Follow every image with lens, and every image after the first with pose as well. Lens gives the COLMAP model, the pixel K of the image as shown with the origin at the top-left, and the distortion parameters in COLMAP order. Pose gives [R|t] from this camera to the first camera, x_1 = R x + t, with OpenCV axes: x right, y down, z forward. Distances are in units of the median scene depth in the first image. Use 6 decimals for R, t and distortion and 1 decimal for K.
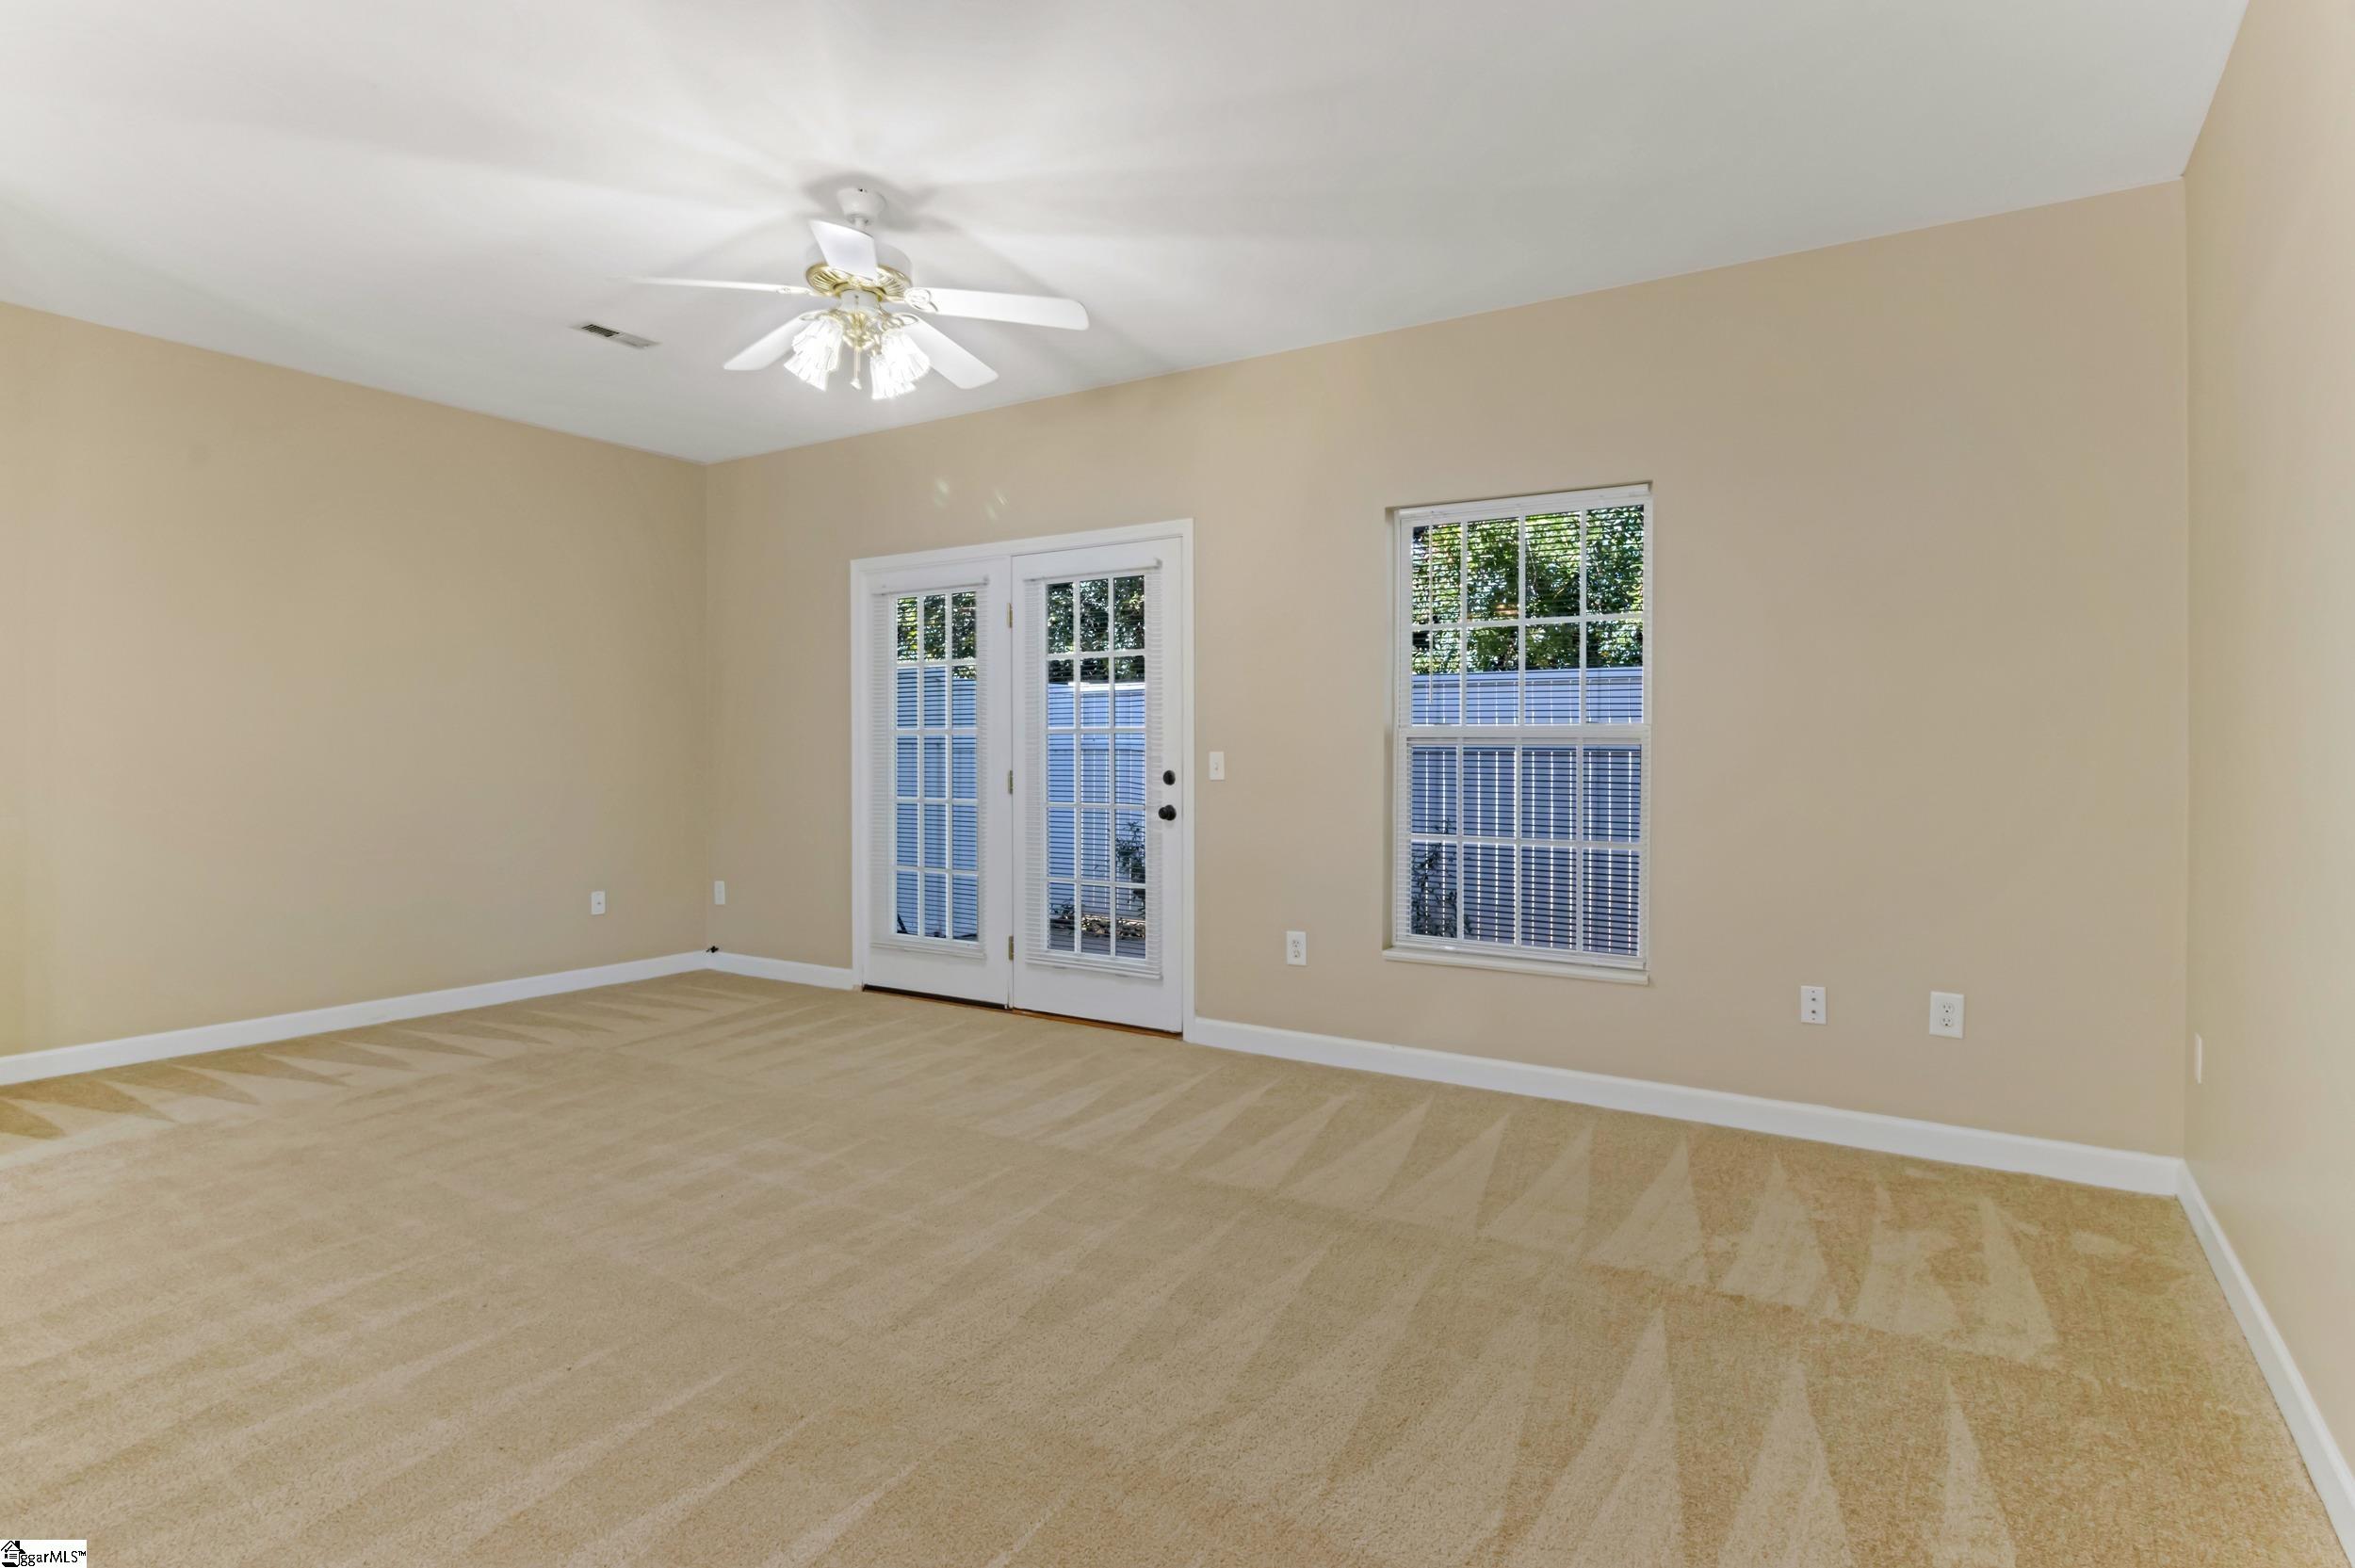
lens RADIAL K [[1238.7, 0, 1183.2], [0, 1238.7, 772.0], [0, 0, 1]] dist [-0.012955, 0.002340]
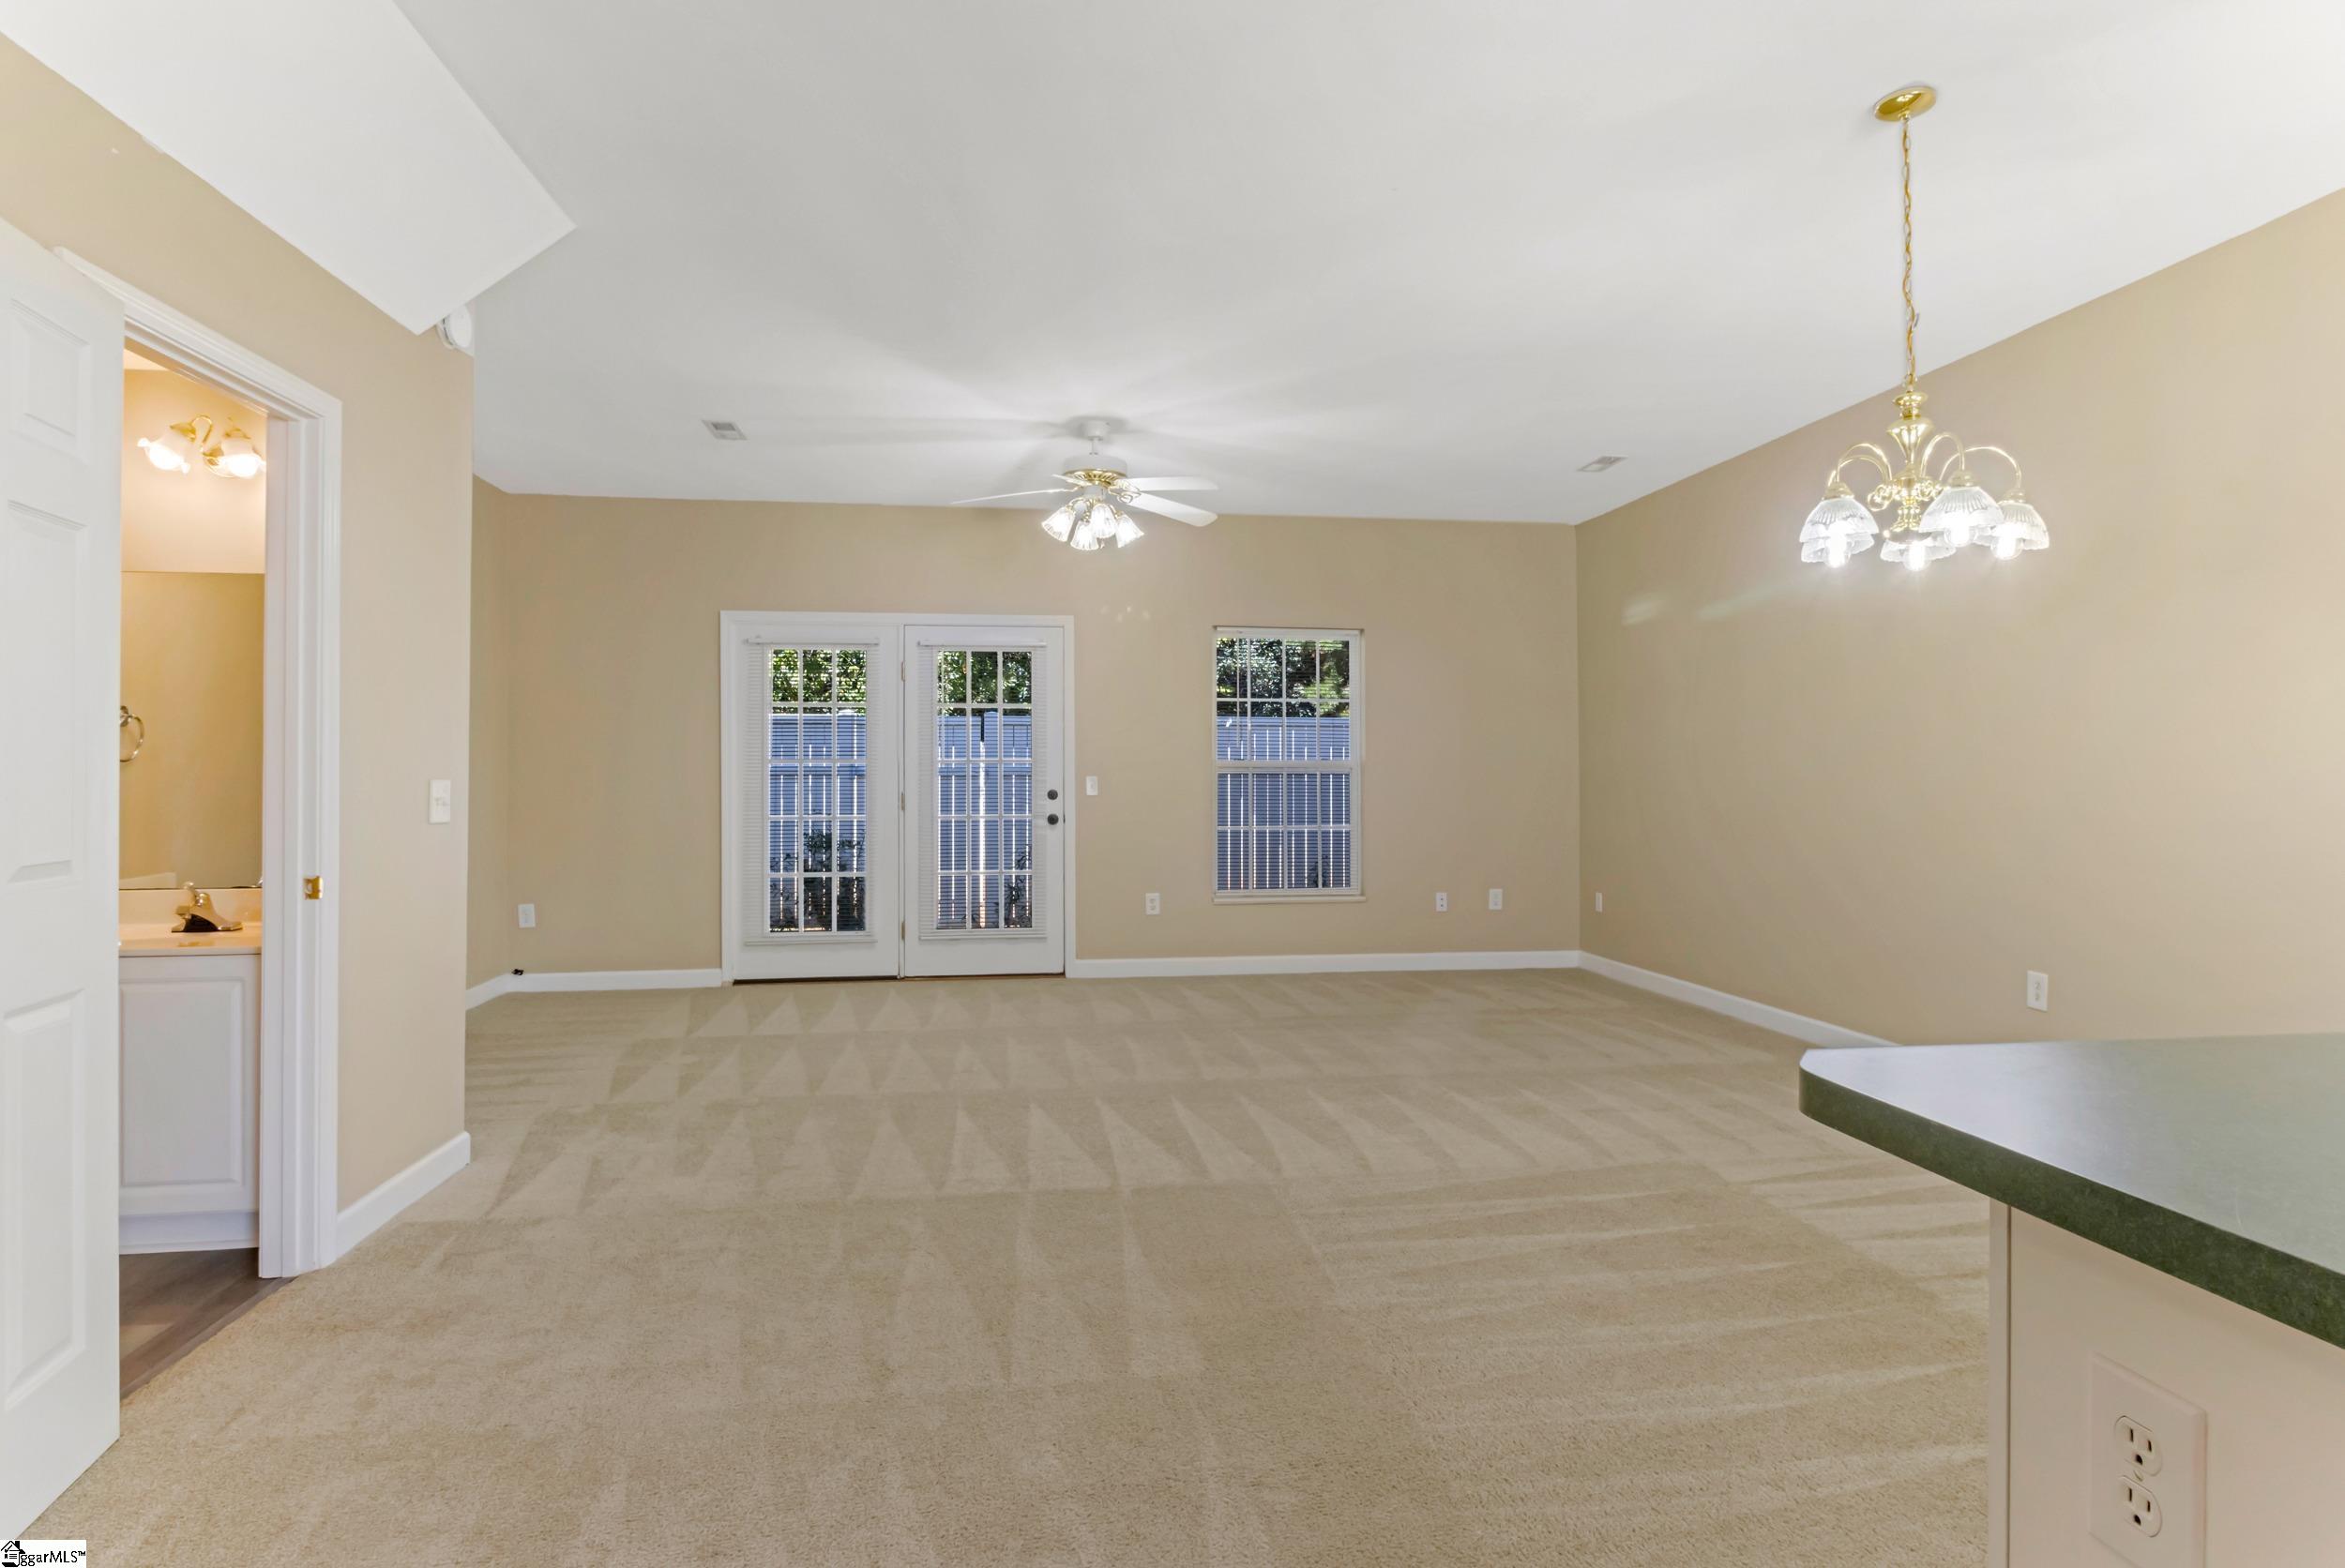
lens RADIAL K [[1233.5, 0, 1169.1], [0, 1233.5, 762.5], [0, 0, 1]] dist [-0.012955, 0.002340]
pose [[0.749812, -0.001227, 0.661650, -0.850882], [0.012916, 0.999835, -0.012782, -0.012430], [-0.661525, 0.018130, 0.749704, -0.154968]]
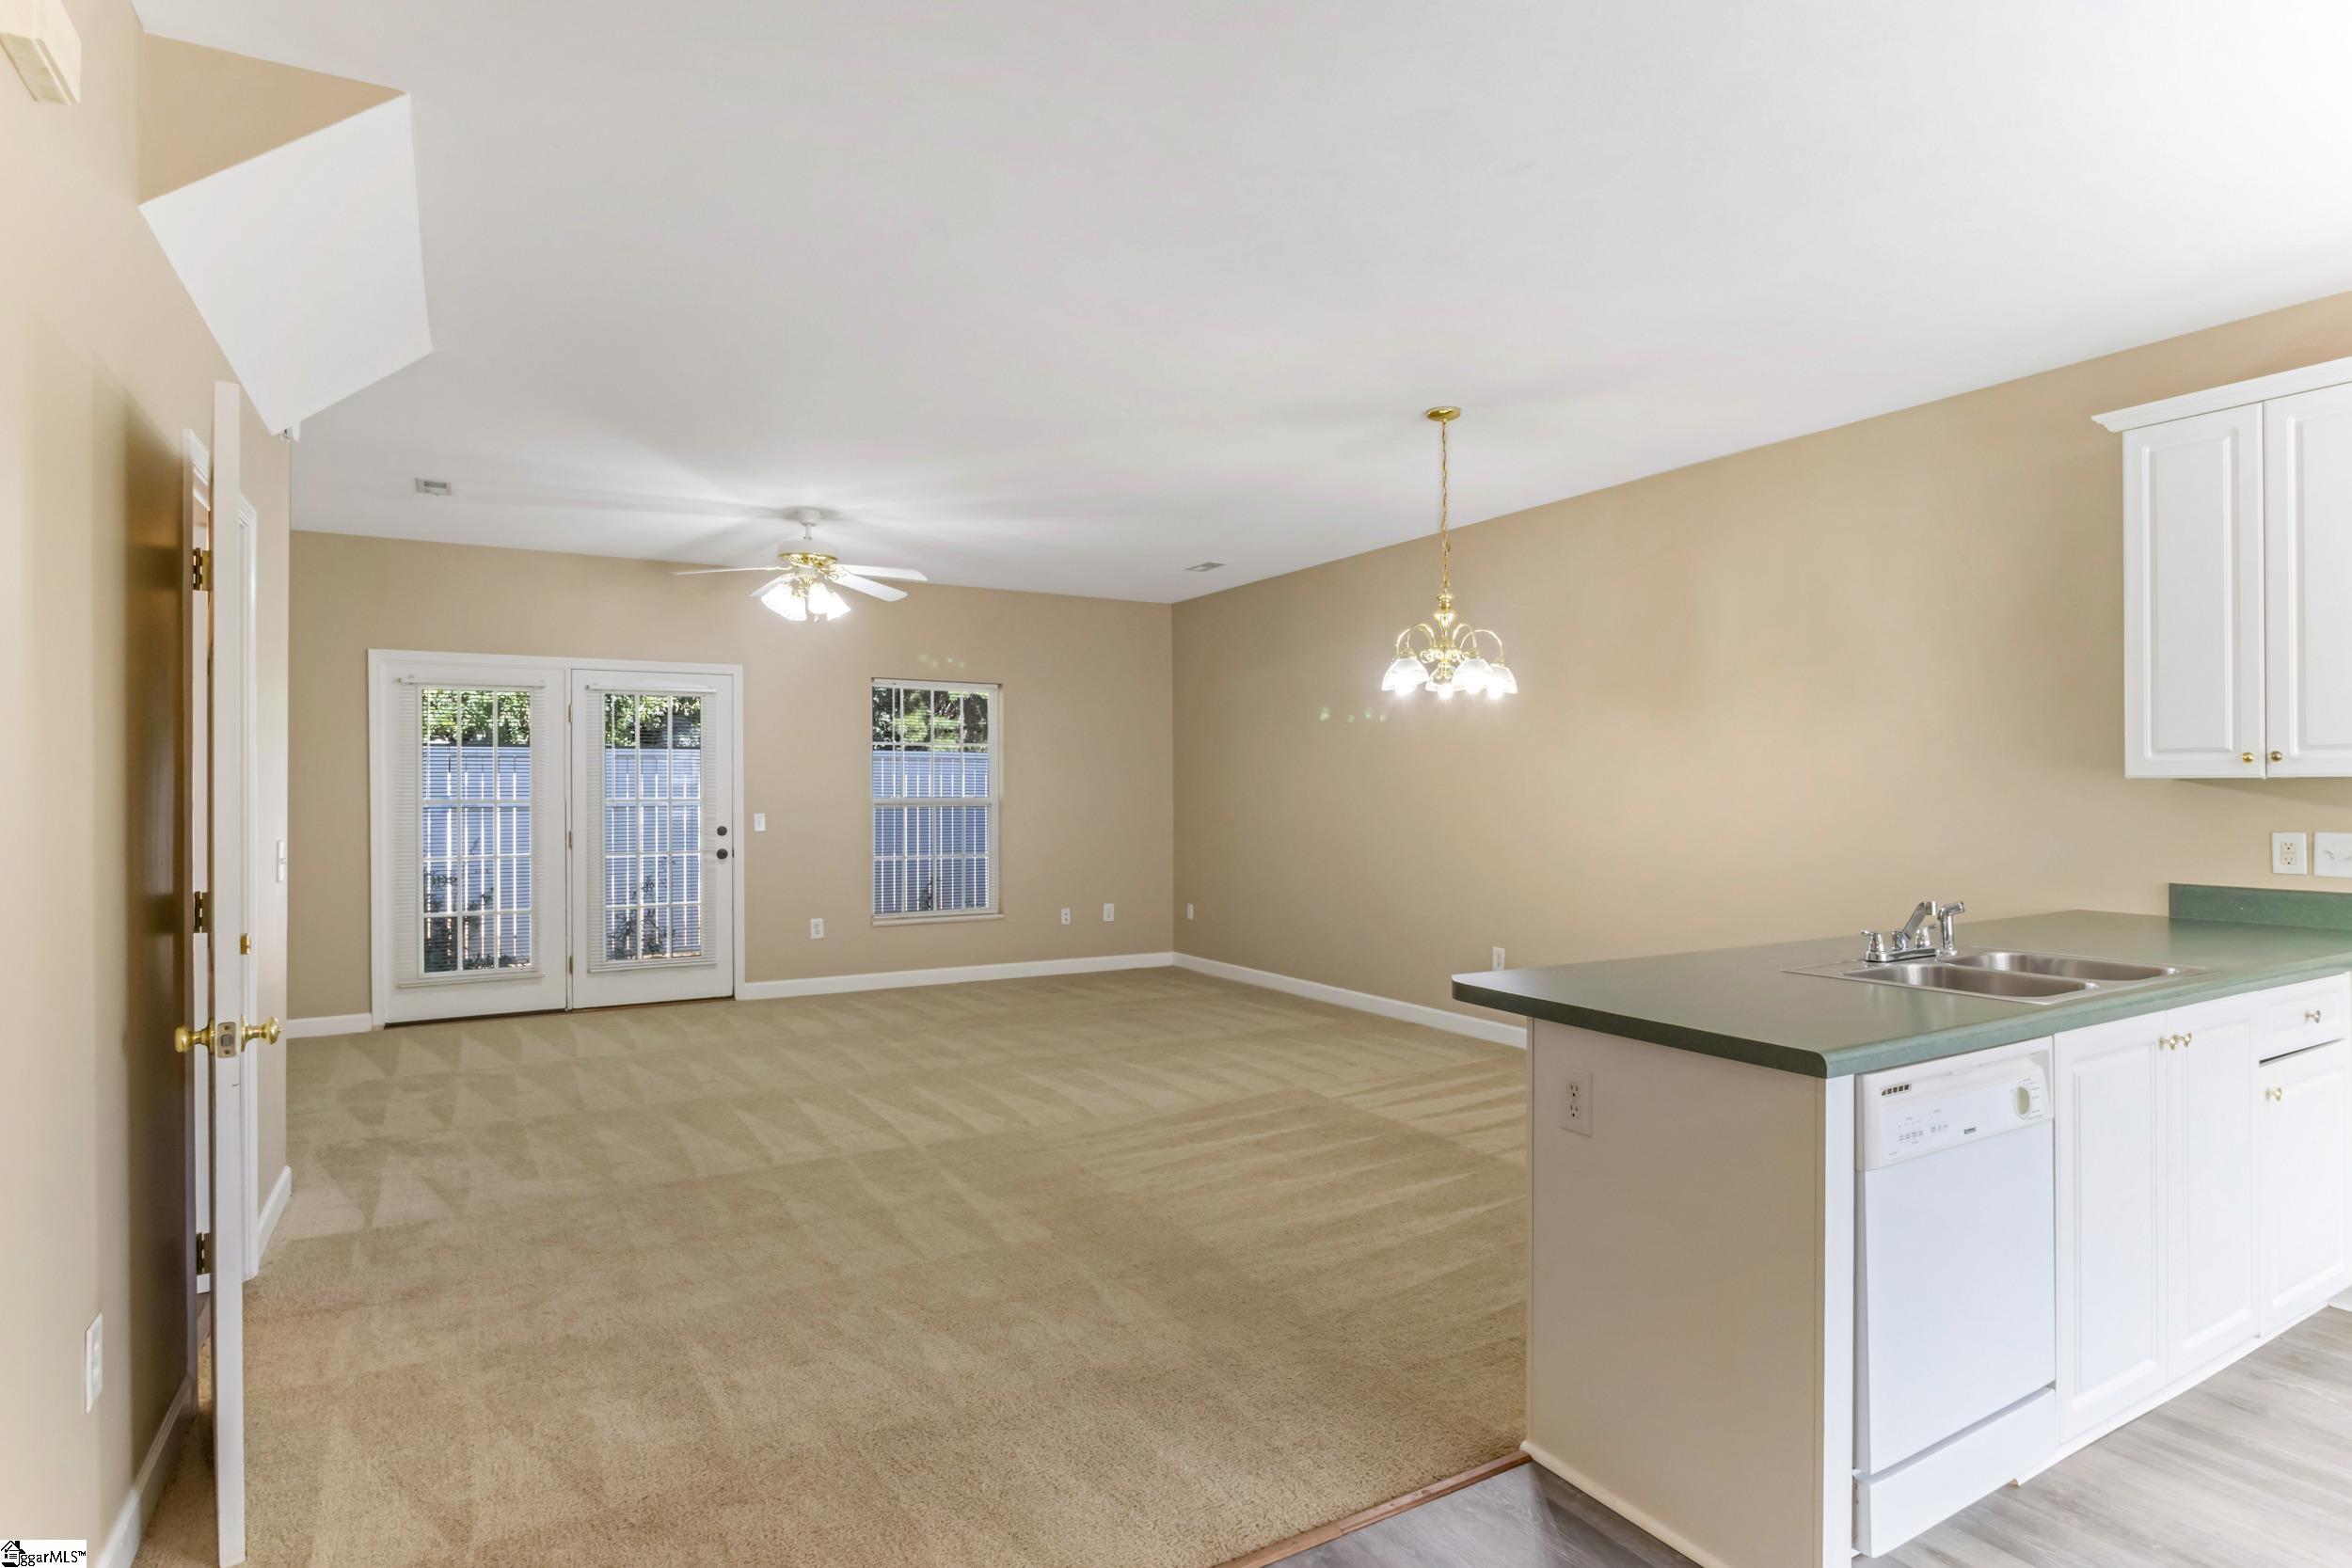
lens RADIAL K [[1237.2, 0, 1186.7], [0, 1237.2, 791.4], [0, 0, 1]] dist [-0.012955, 0.002340]
pose [[0.443396, -0.009480, 0.896275, -1.125894], [0.014377, 0.999891, 0.003464, -0.041291], [-0.896210, 0.011349, 0.443484, -0.194063]]
